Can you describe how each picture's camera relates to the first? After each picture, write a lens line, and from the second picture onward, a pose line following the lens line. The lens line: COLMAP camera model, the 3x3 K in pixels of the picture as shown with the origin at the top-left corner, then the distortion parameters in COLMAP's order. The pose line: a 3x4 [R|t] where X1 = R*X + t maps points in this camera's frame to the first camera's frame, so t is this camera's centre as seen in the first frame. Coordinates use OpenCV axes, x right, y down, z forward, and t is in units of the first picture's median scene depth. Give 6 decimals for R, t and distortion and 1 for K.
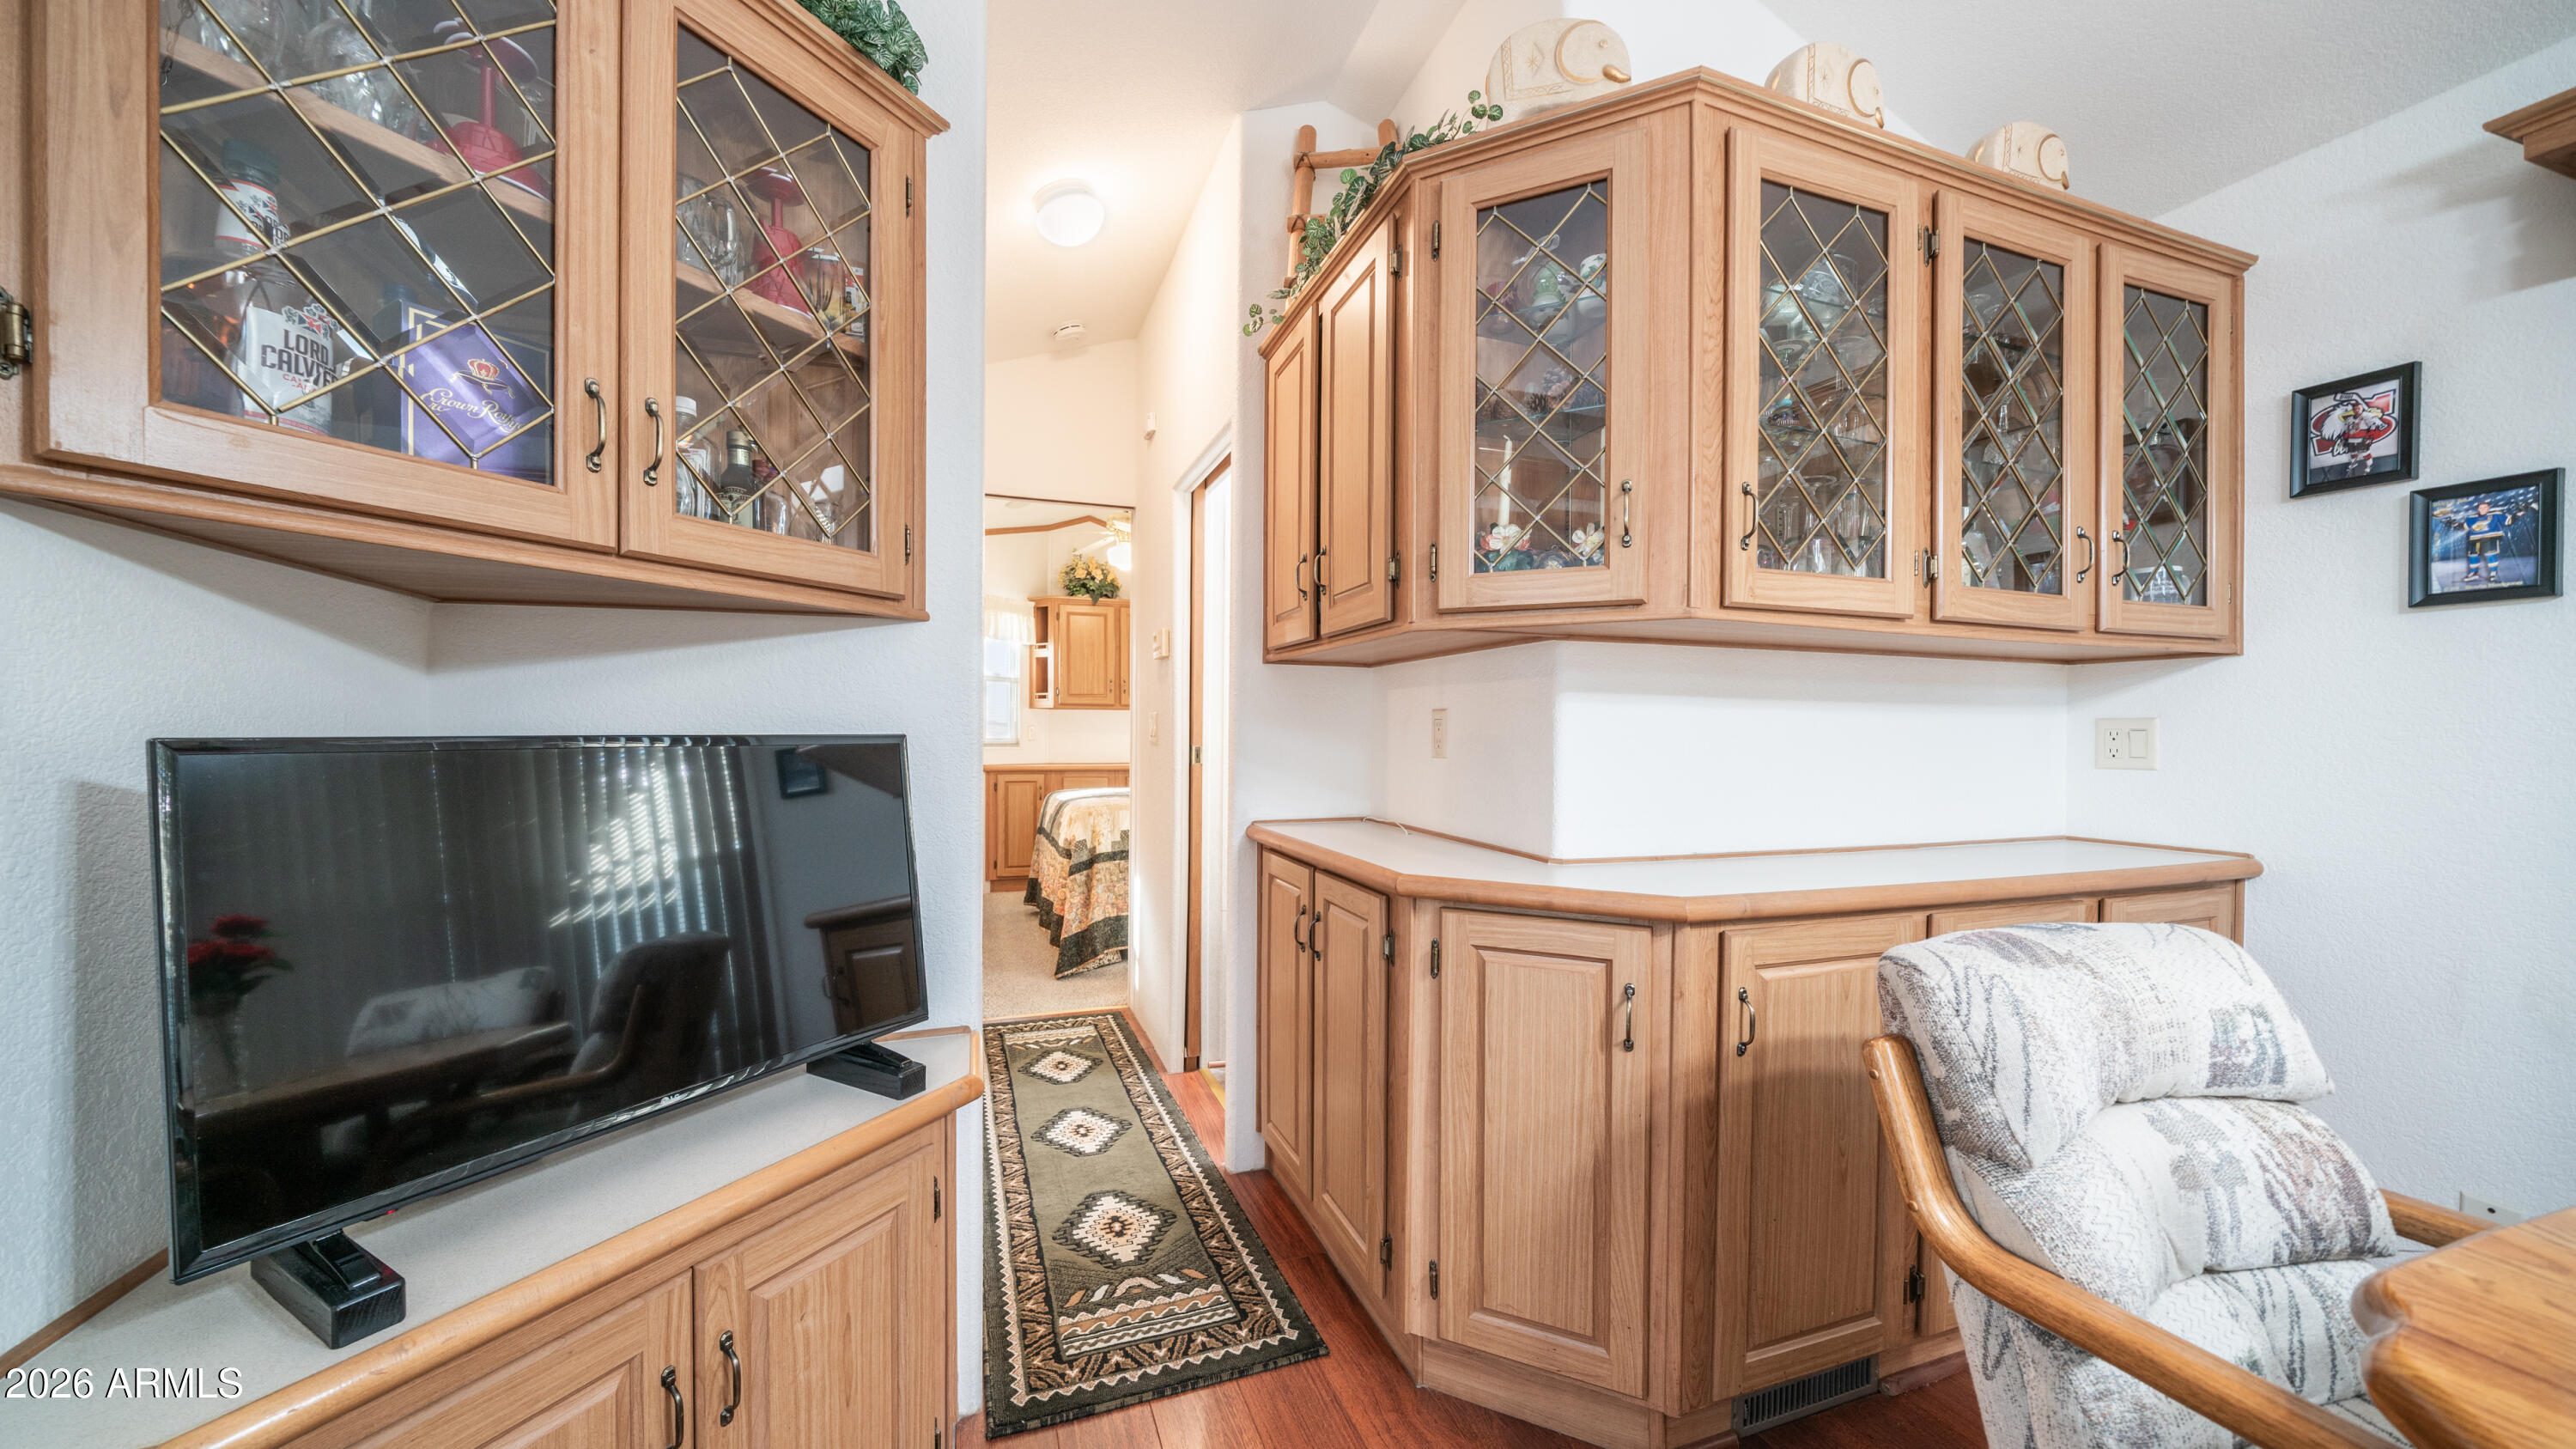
lens RADIAL K [[904.1, 0, 1253.1], [0, 904.1, 733.6], [0, 0, 1]] dist [-0.001294, -0.000240]
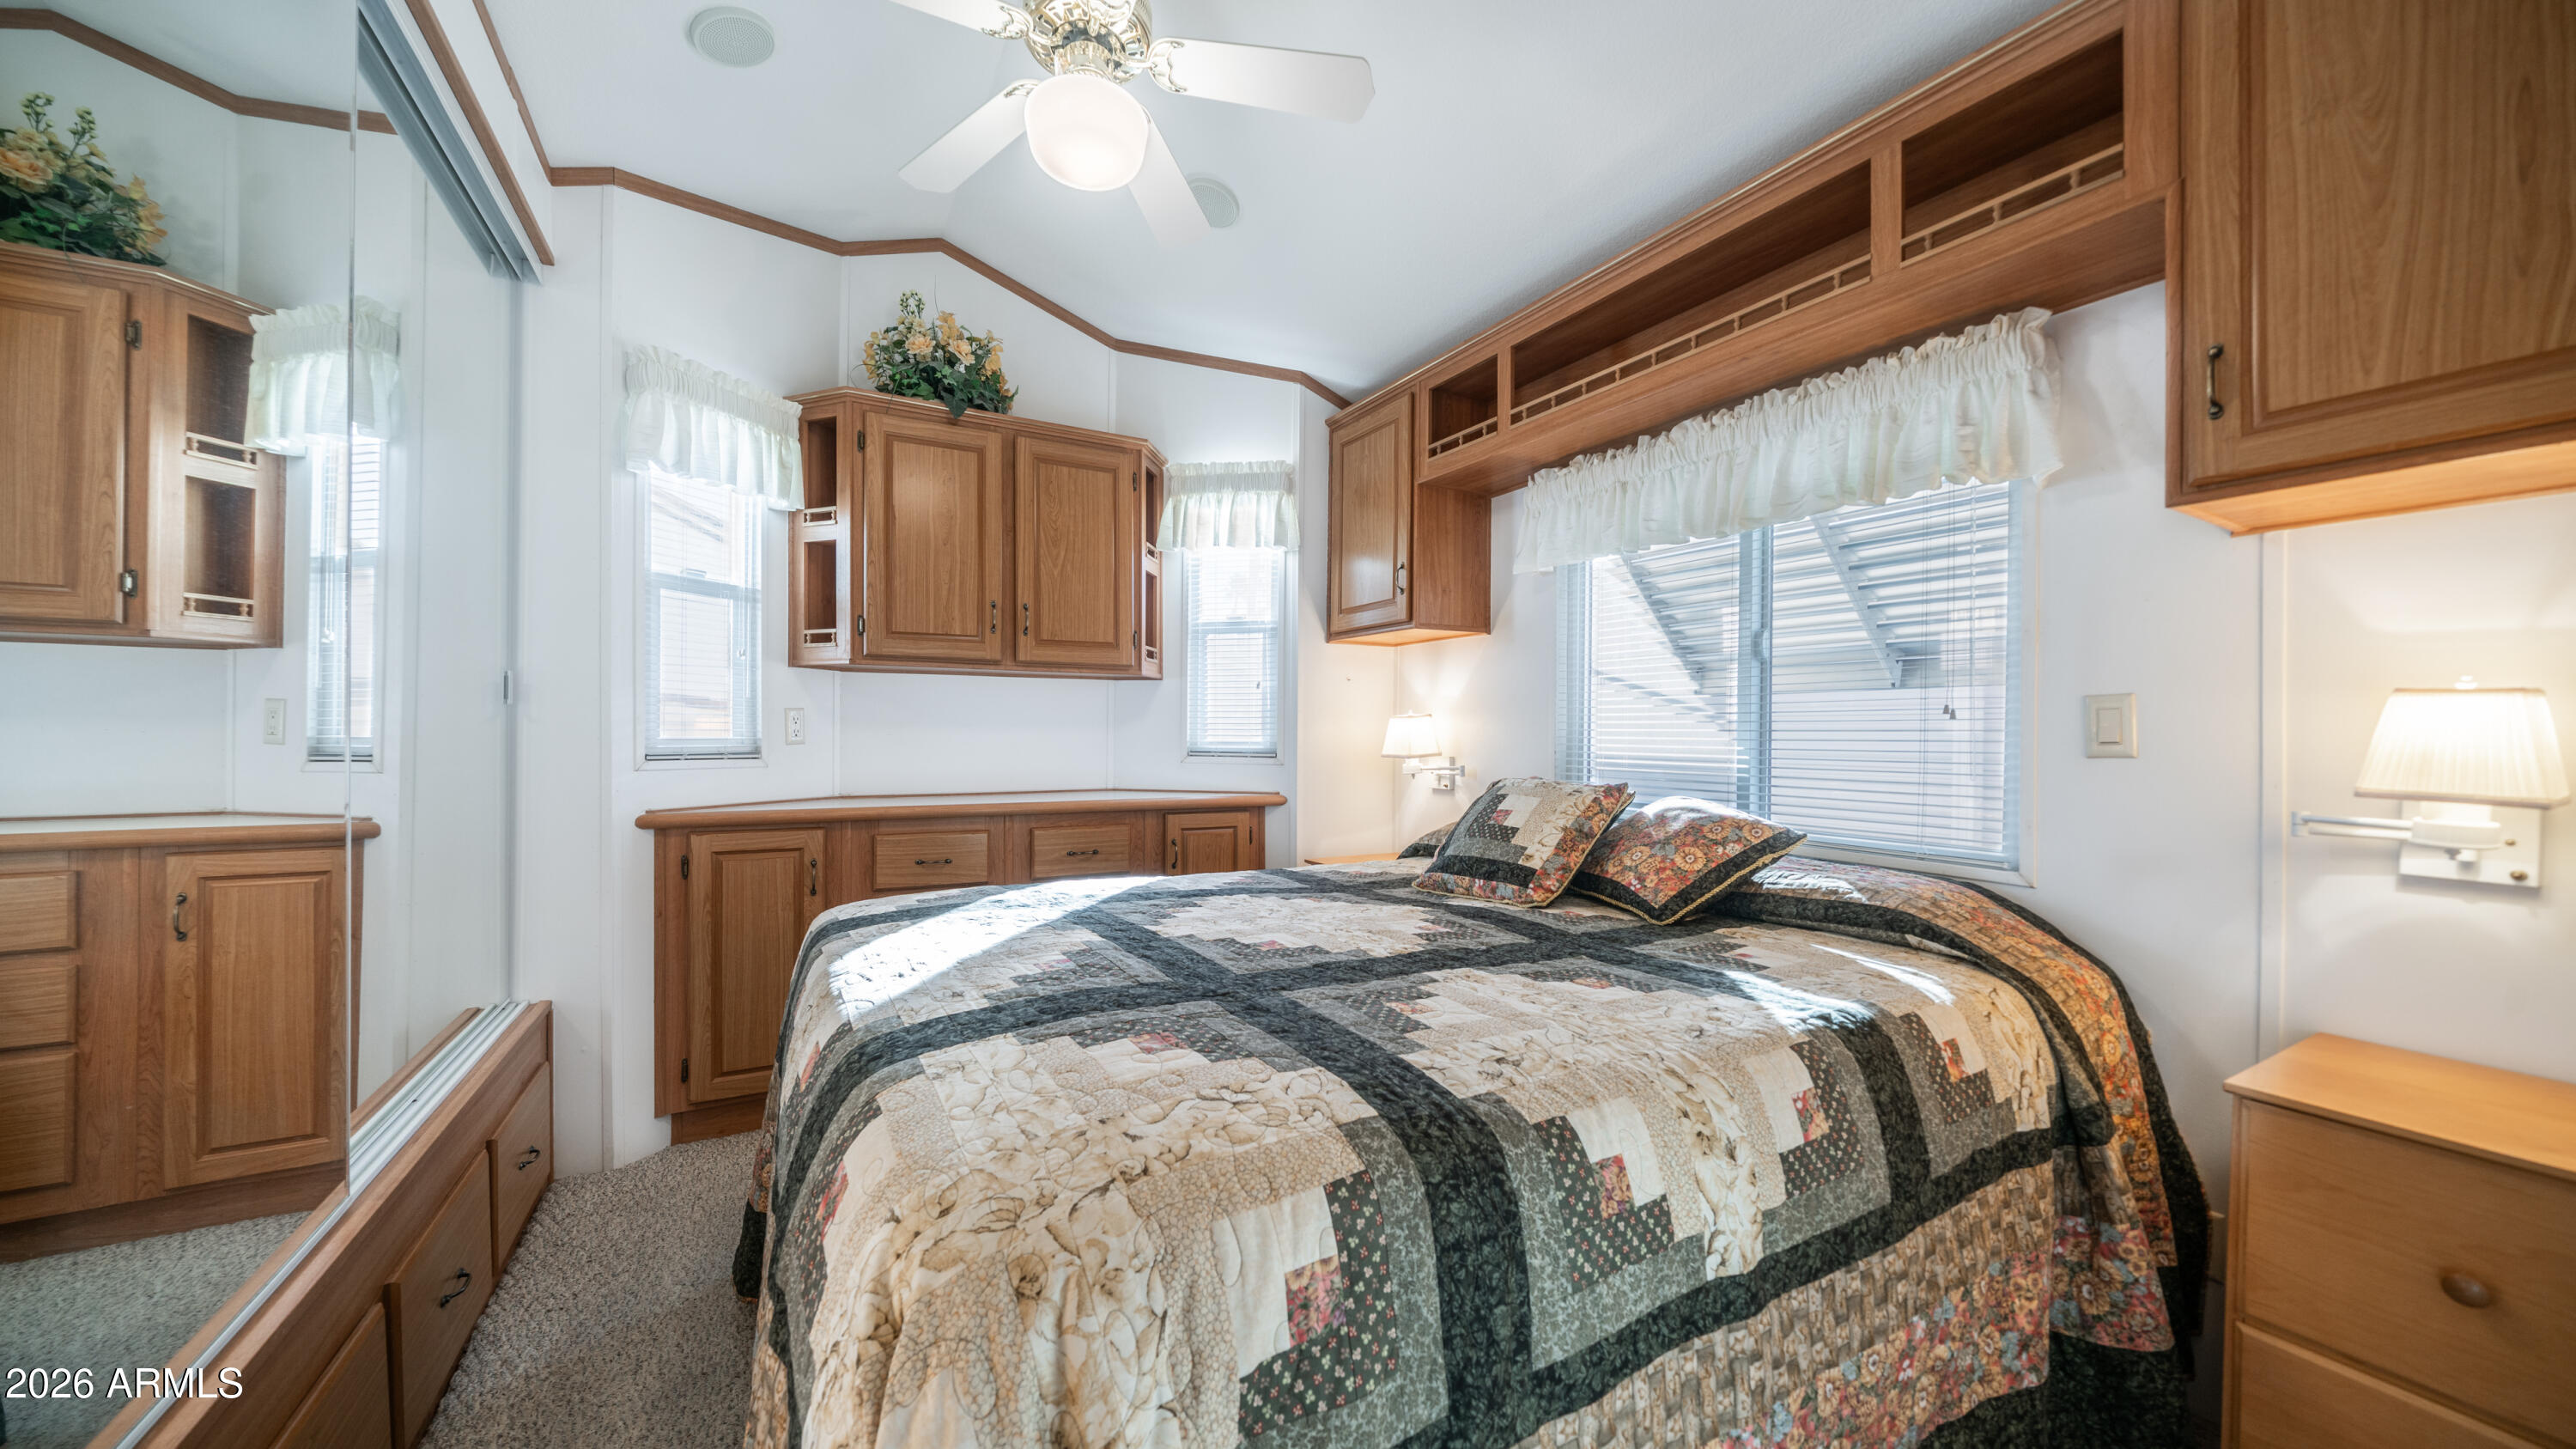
lens RADIAL K [[904.1, 0, 1253.1], [0, 904.1, 733.6], [0, 0, 1]] dist [-0.001294, -0.000240]
pose [[0.984375, 0.001258, 0.176083, -0.401377], [-0.002163, 0.999985, 0.004952, 0.001411], [-0.176074, -0.005255, 0.984363, 2.003085]]
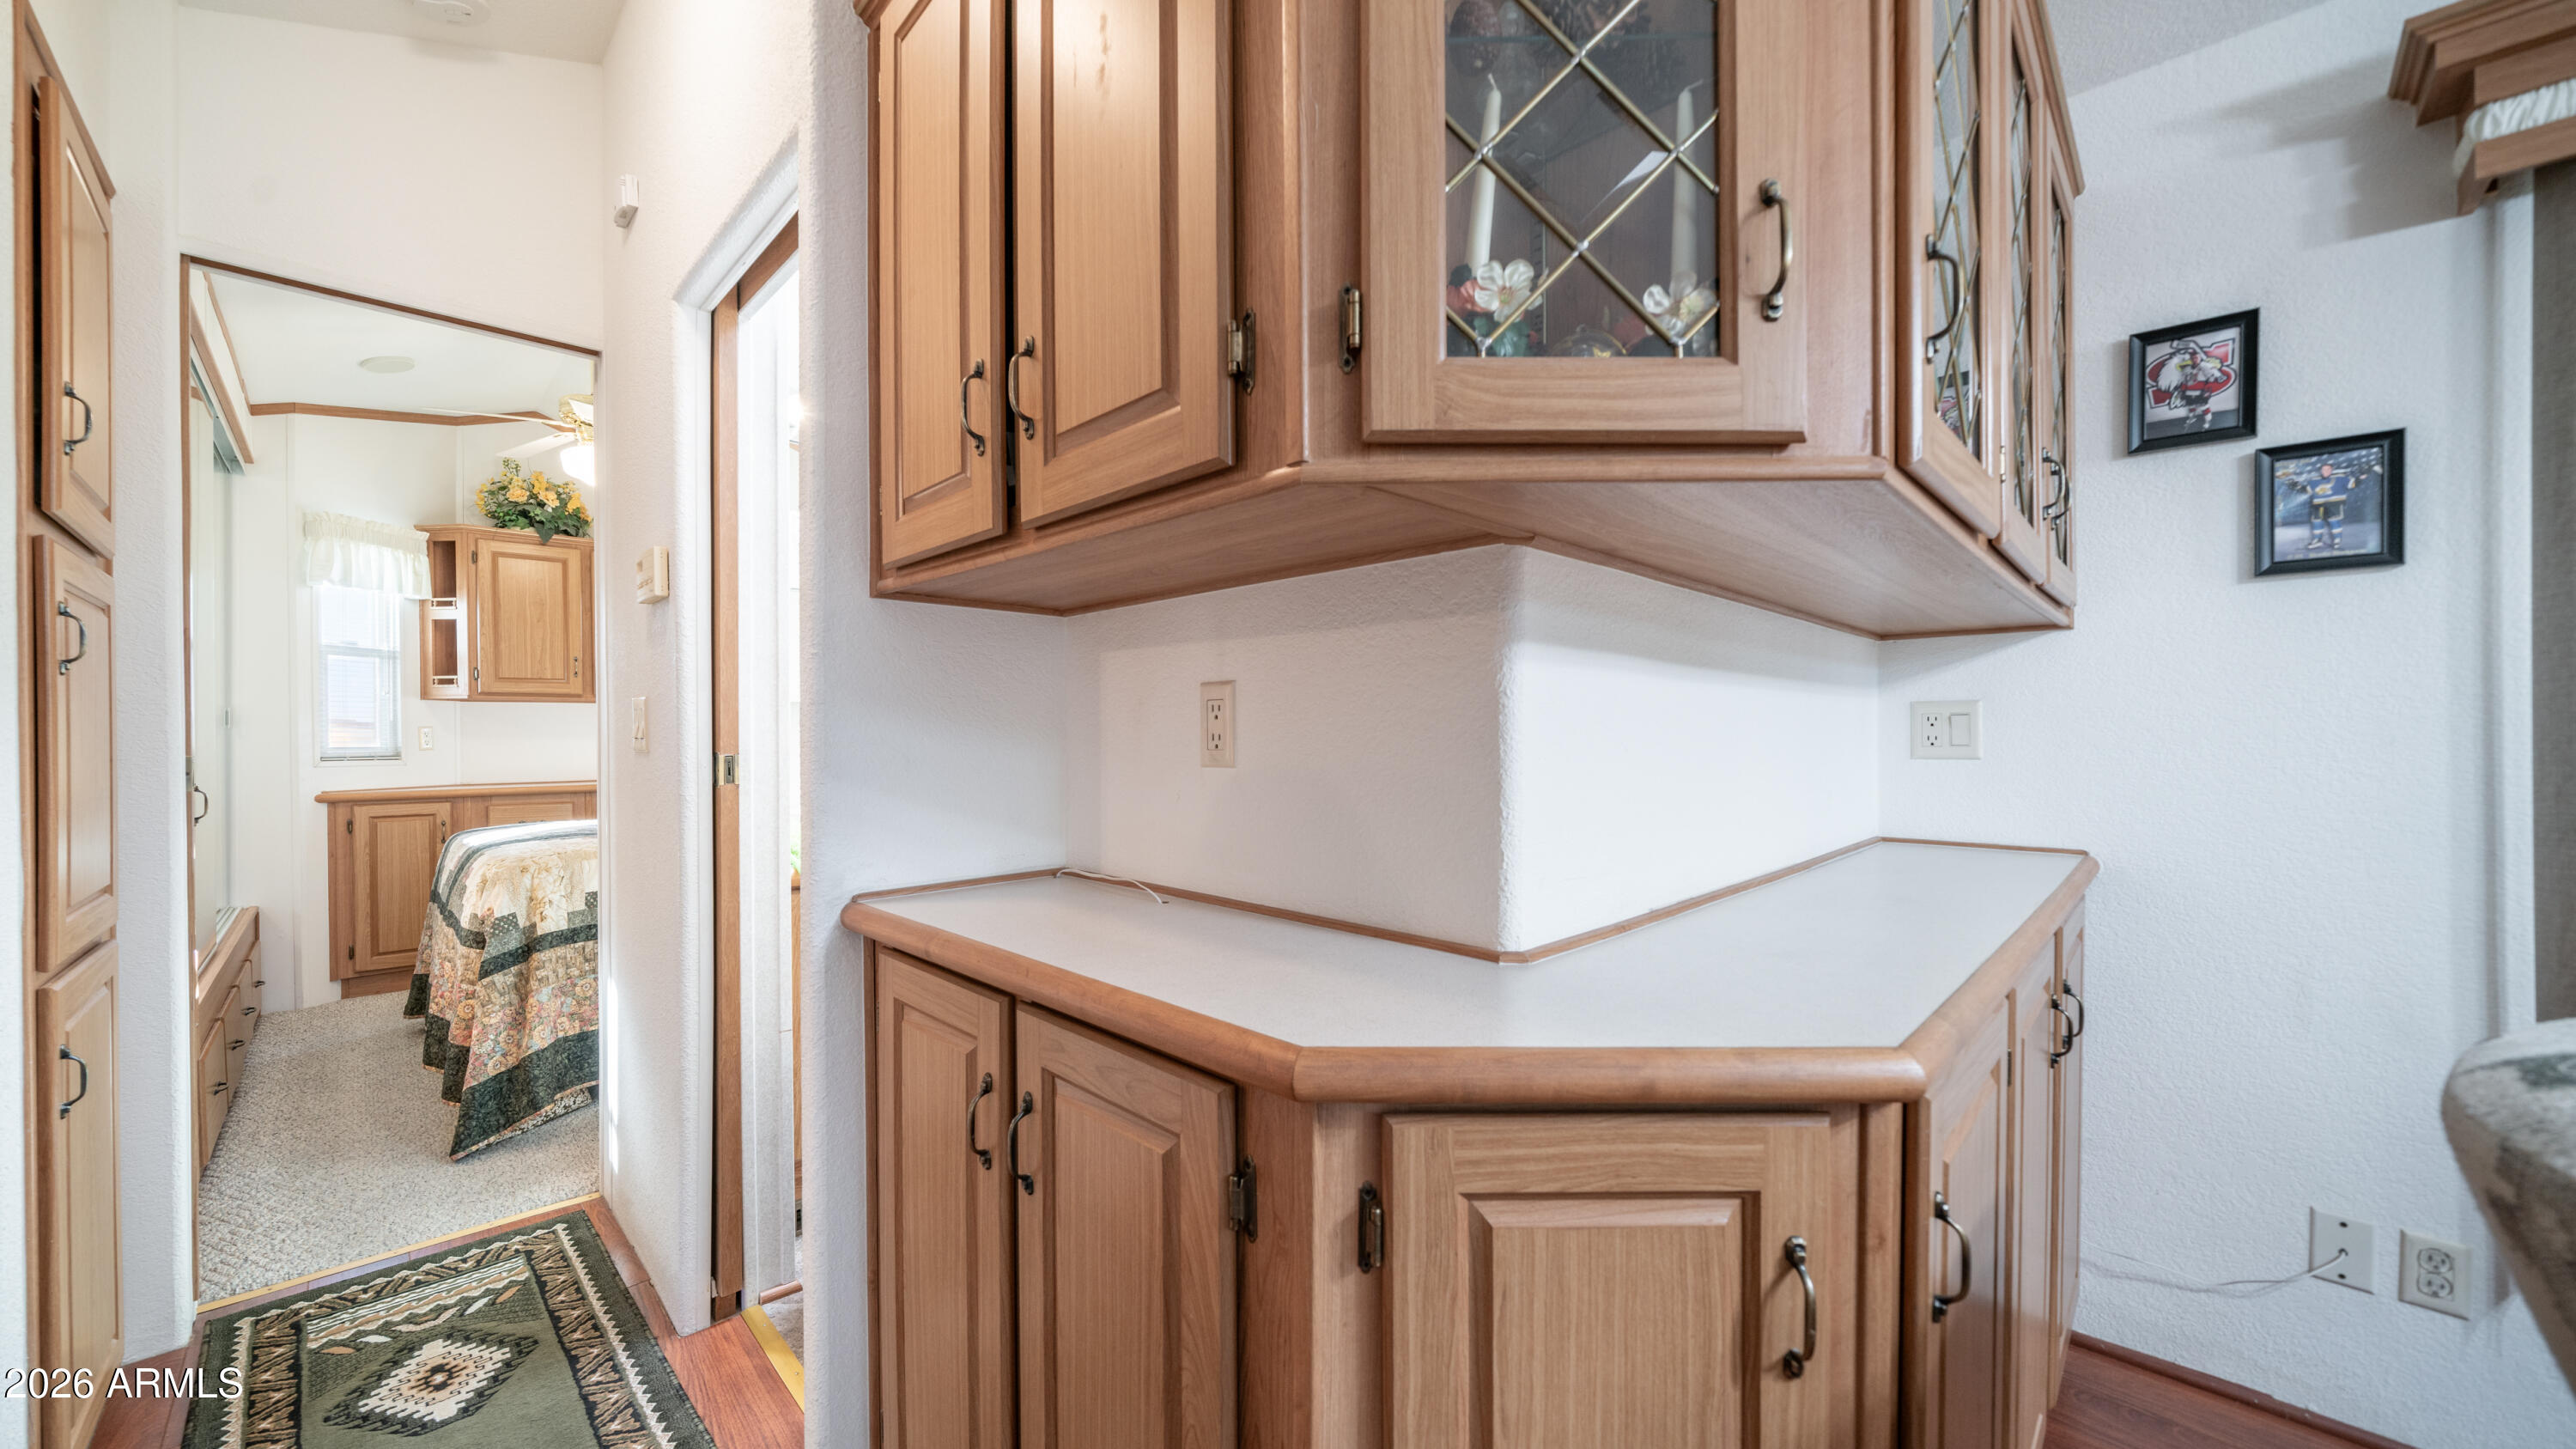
lens RADIAL K [[954.4, 0, 1270.8], [0, 954.4, 737.6], [0, 0, 1]] dist [-0.006702, 0.000419]
pose [[0.895234, -0.012766, 0.445414, -0.035614], [0.011212, 0.999918, 0.006124, 0.005664], [-0.445456, -0.000489, 0.895304, 0.484867]]
